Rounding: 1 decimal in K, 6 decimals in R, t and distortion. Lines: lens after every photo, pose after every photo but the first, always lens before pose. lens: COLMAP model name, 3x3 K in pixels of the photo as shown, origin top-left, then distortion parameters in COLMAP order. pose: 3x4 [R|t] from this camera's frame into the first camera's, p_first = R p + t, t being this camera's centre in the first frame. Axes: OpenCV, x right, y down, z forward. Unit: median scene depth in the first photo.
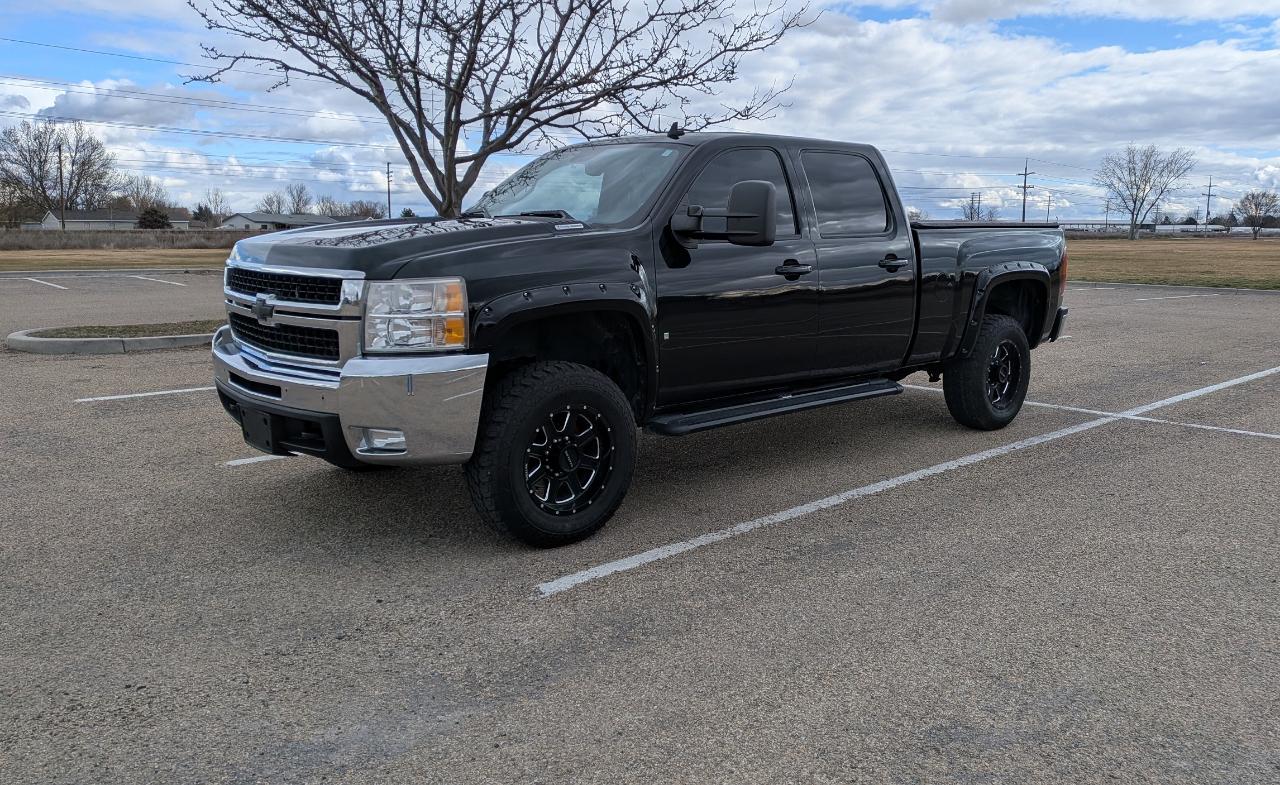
lens RADIAL K [[952.2, 0, 640.0], [0, 952.2, 392.5], [0, 0, 1]] dist [0.062374, -0.087498]
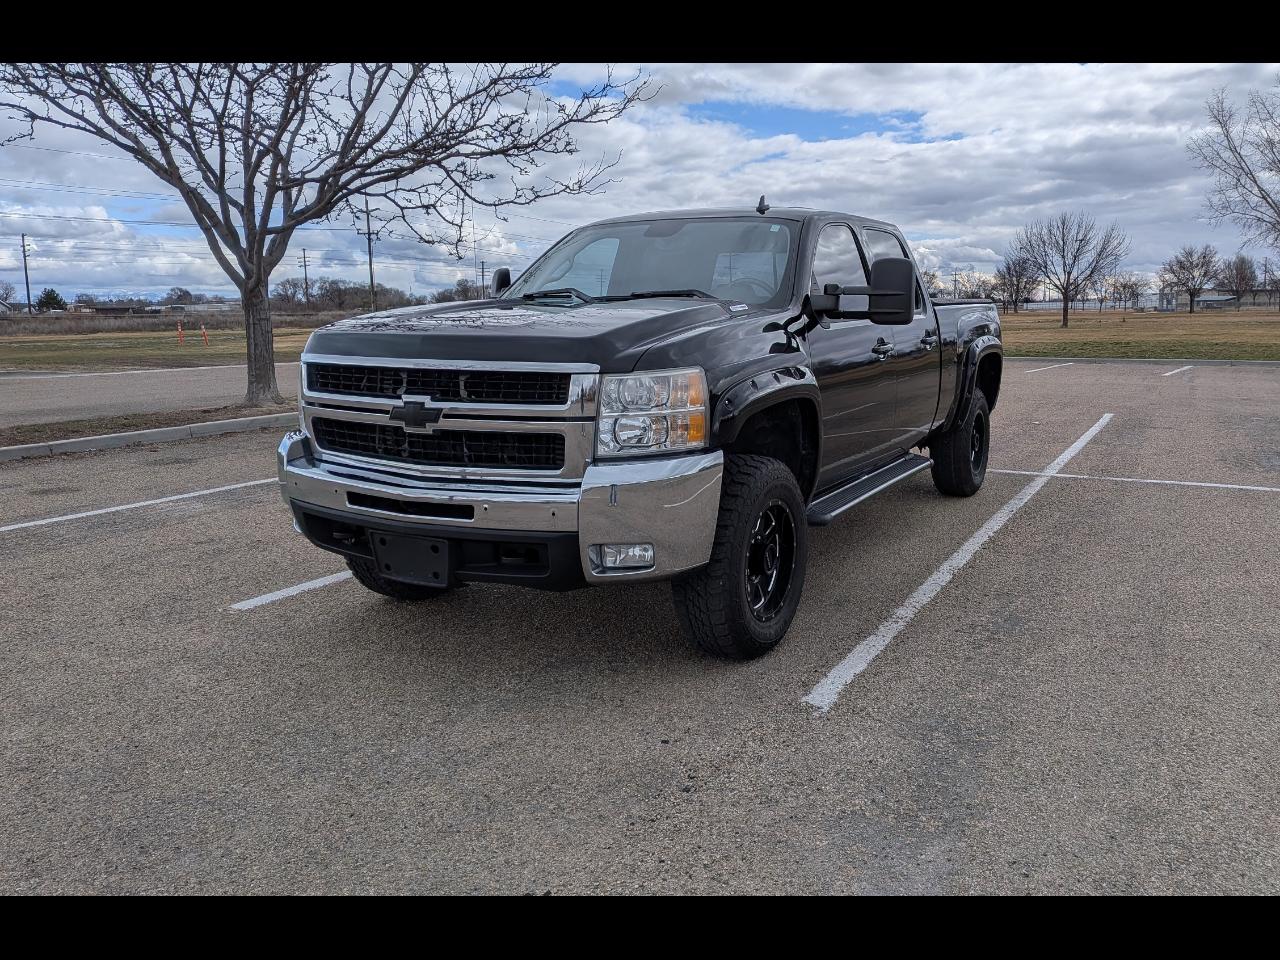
lens RADIAL K [[982.2, 0, 676.3], [0, 982.2, 482.4], [0, 0, 1]] dist [0.090243, -0.133302]
pose [[0.943020, -0.069227, 0.325455, -0.136669], [0.067727, 0.997576, 0.015950, -0.007819], [-0.325771, 0.007001, 0.945423, 0.036672]]
